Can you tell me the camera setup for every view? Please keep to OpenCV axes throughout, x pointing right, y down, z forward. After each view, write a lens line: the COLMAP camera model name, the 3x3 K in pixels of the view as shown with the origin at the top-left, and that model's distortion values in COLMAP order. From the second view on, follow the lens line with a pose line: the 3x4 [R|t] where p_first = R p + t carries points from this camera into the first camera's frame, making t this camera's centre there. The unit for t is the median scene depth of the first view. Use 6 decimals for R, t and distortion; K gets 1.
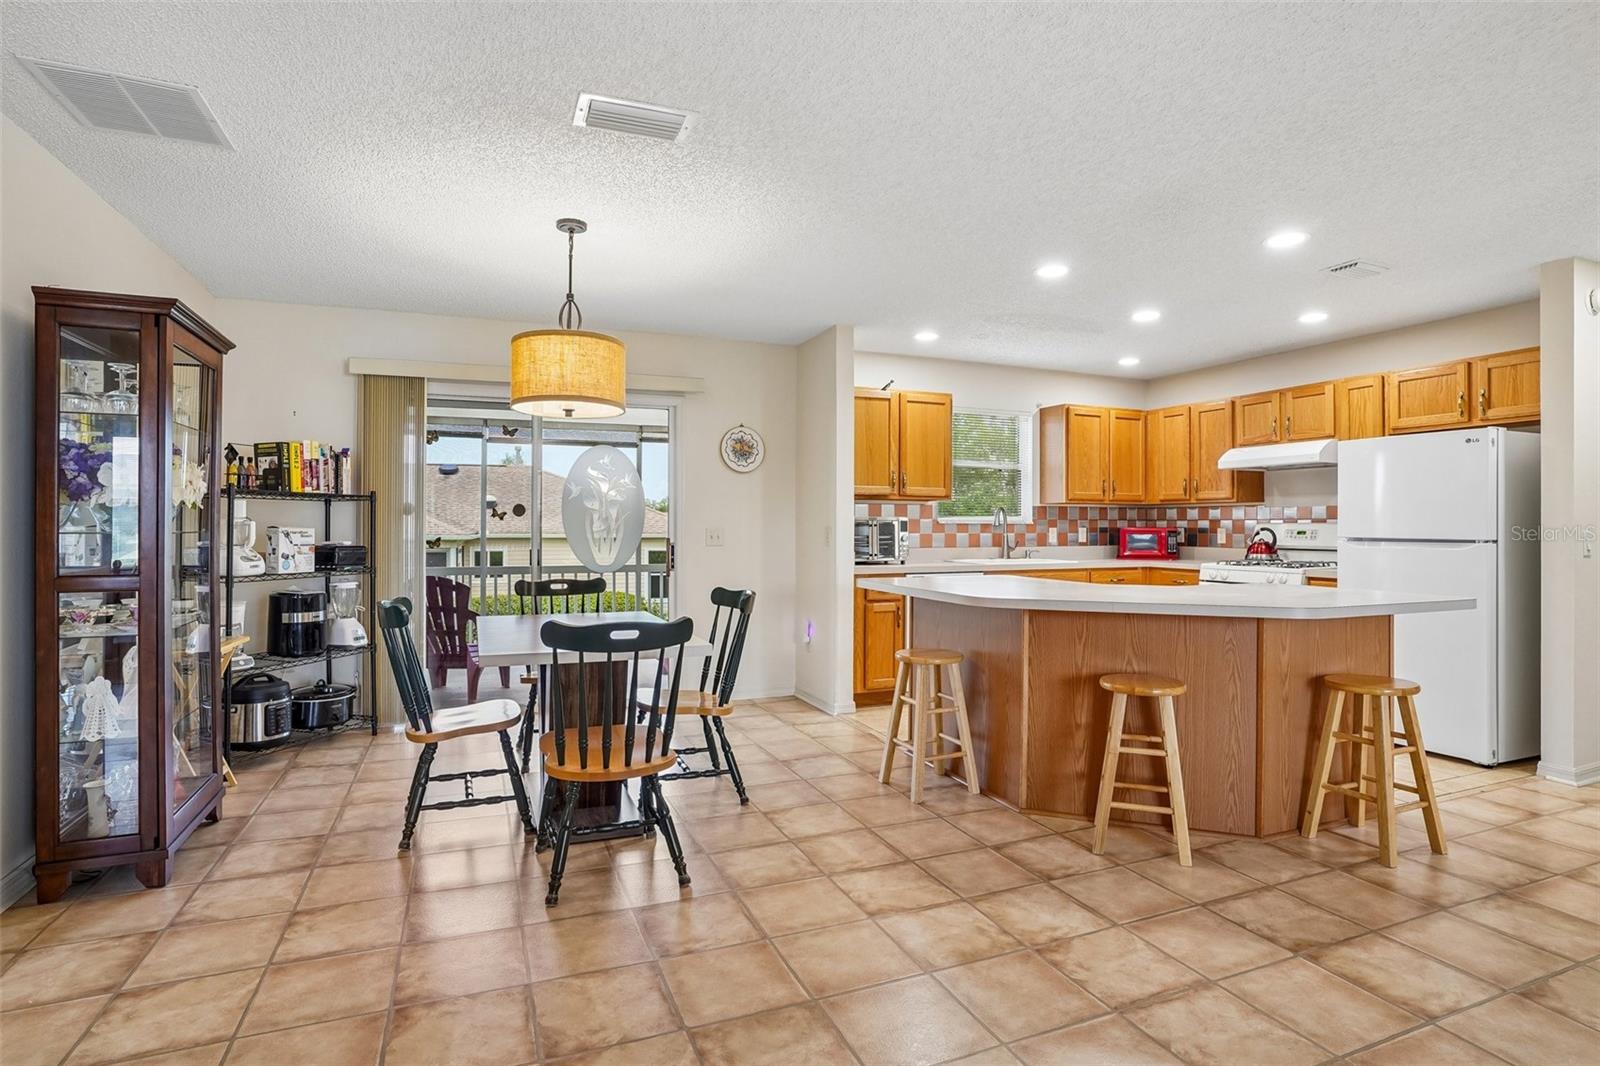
lens RADIAL K [[804.5, 0, 798.2], [0, 804.5, 512.8], [0, 0, 1]] dist [-0.066888, 0.000014]
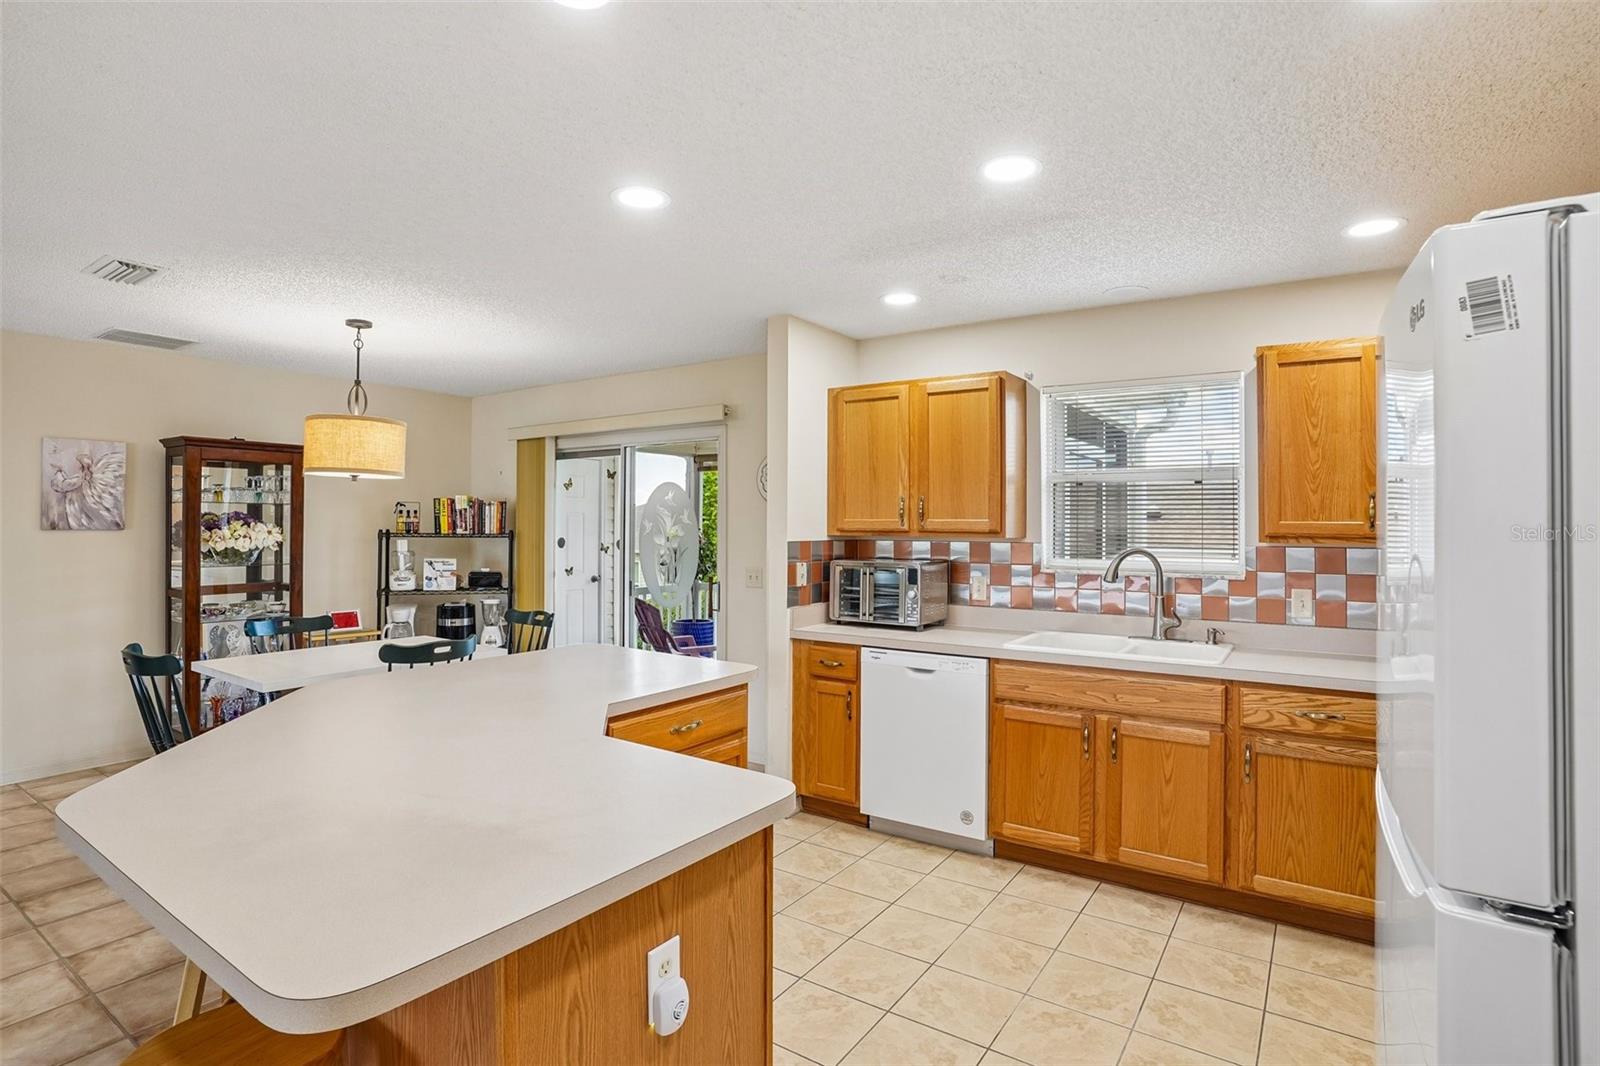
lens RADIAL K [[802.9, 0, 805.3], [0, 802.9, 520.8], [0, 0, 1]] dist [-0.084197, 0.037117]
pose [[0.558027, -0.003559, -0.829815, 0.604669], [0.006649, 0.999978, 0.000182, -0.029526], [0.829796, -0.005619, 0.558038, 0.501899]]
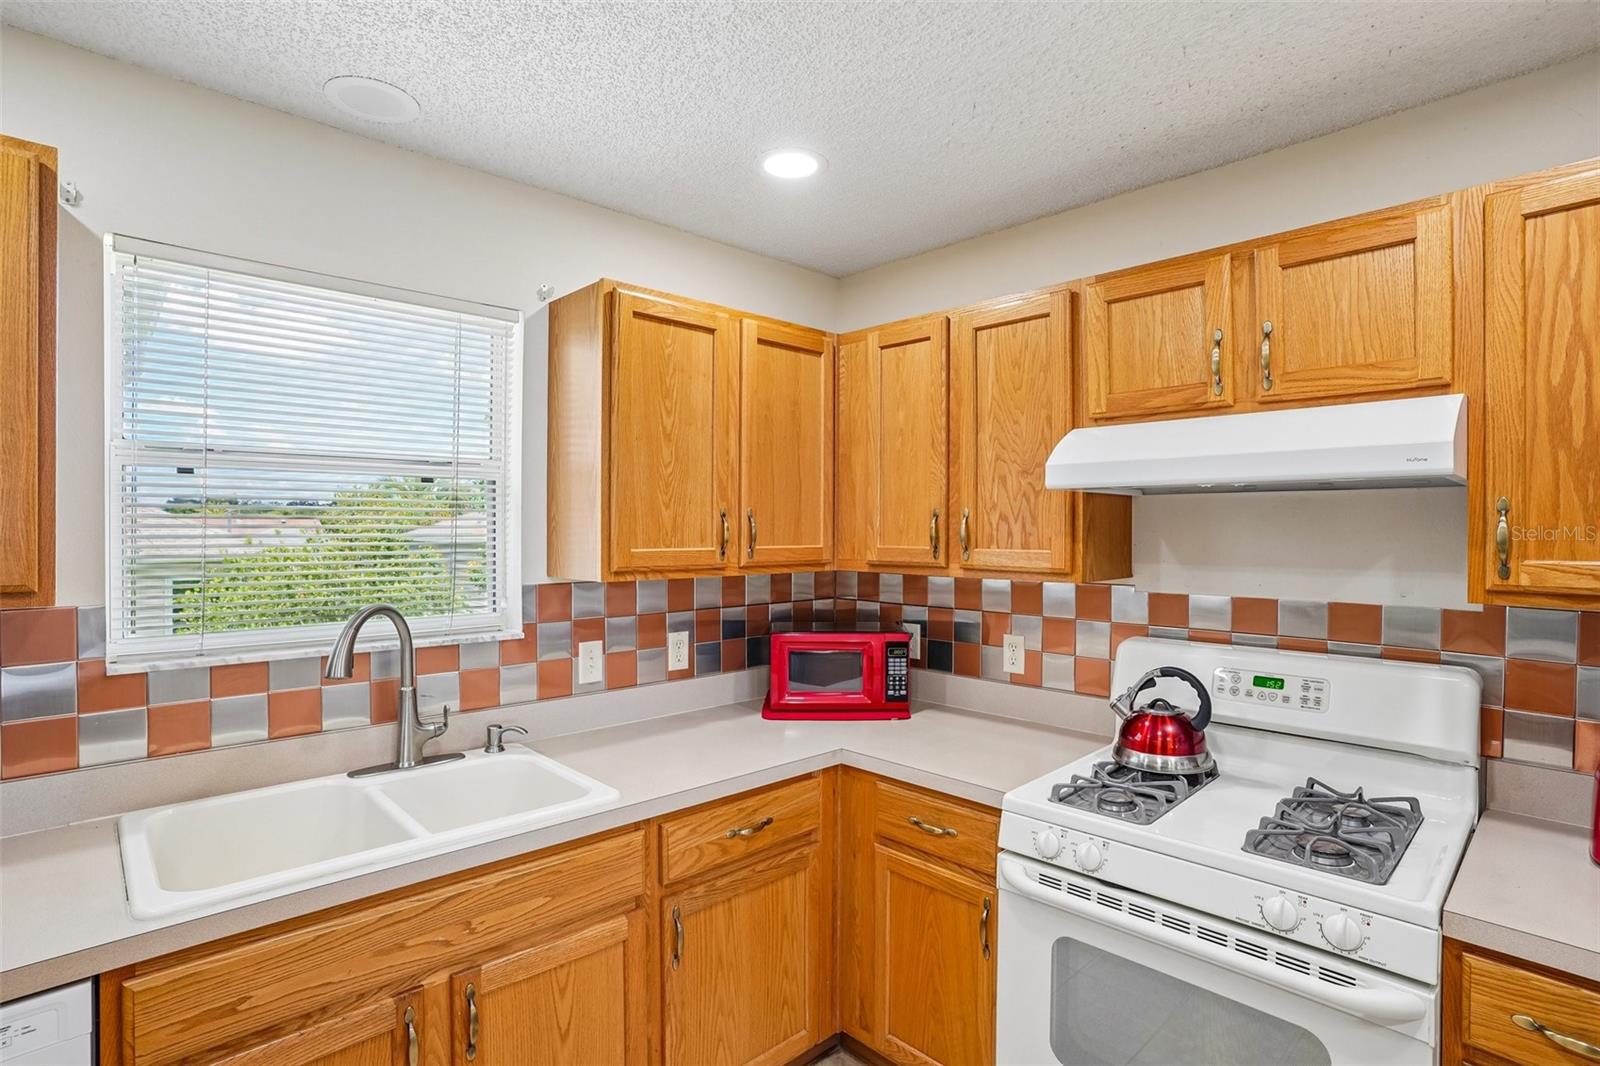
lens RADIAL K [[802.9, 0, 805.3], [0, 802.9, 520.8], [0, 0, 1]] dist [-0.084197, 0.037117]
pose [[0.929702, 0.000985, 0.368311, 0.301899], [-0.003453, 0.999976, 0.006043, -0.041332], [-0.368296, -0.006890, 0.929683, 0.690581]]
